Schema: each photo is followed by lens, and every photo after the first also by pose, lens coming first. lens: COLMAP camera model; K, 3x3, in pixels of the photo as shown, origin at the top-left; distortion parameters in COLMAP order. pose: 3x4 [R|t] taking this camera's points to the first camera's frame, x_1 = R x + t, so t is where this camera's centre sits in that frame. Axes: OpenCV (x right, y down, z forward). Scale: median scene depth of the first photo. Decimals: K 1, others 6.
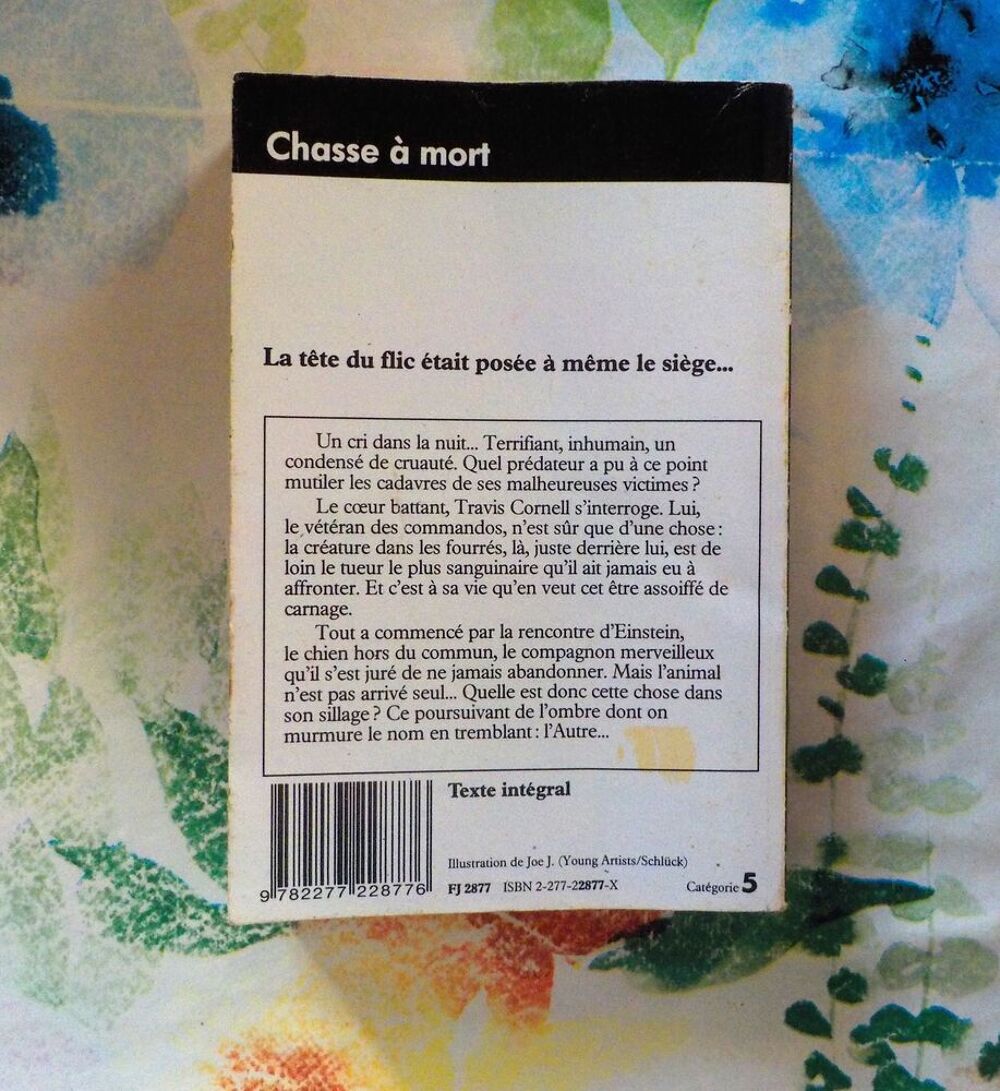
lens RADIAL K [[1349.3, 0, 498.4], [0, 1349.3, 544.9], [0, 0, 1]] dist [0.003719, 0.000000]
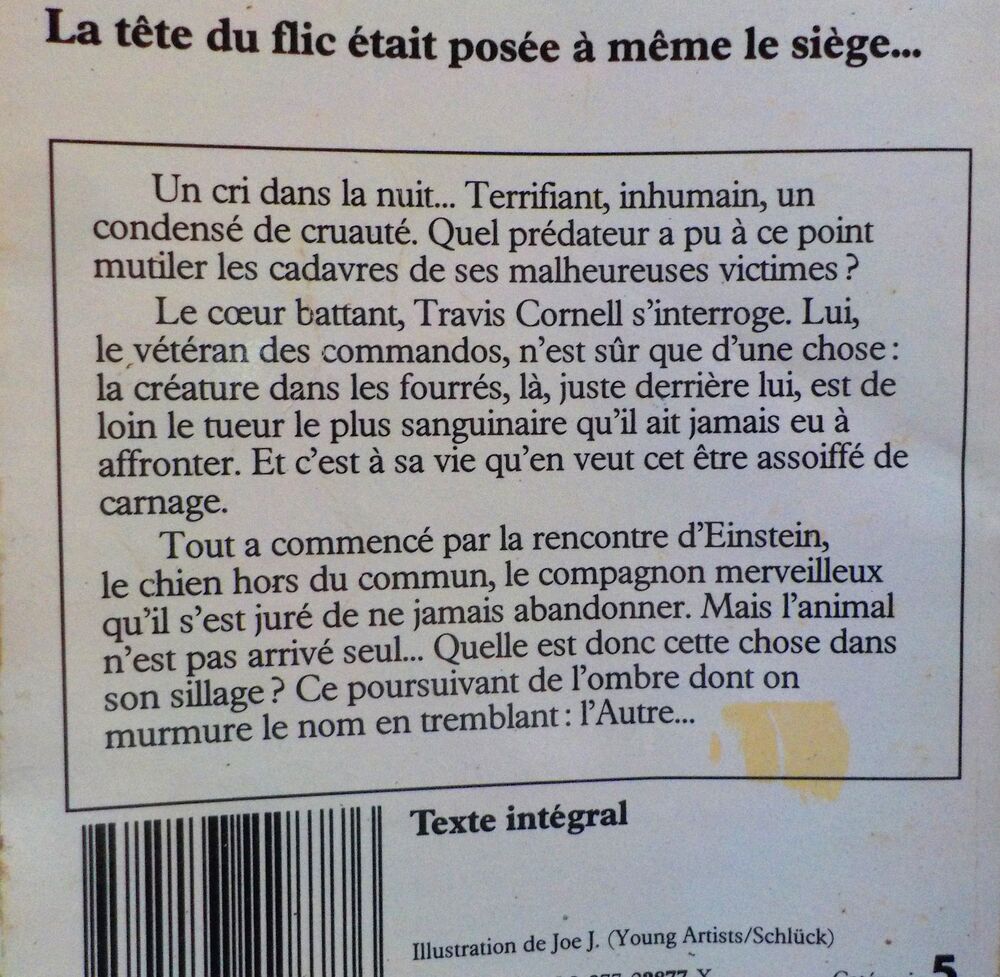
lens RADIAL K [[1033.3, 0, 501.3], [0, 1033.3, 488.1], [0, 0, 1]] dist [-0.012387, 0.000000]
pose [[0.999892, -0.012646, 0.007547, -0.001140], [0.012325, 0.999076, 0.041174, 0.026134], [-0.008060, -0.041076, 0.999124, 0.577169]]
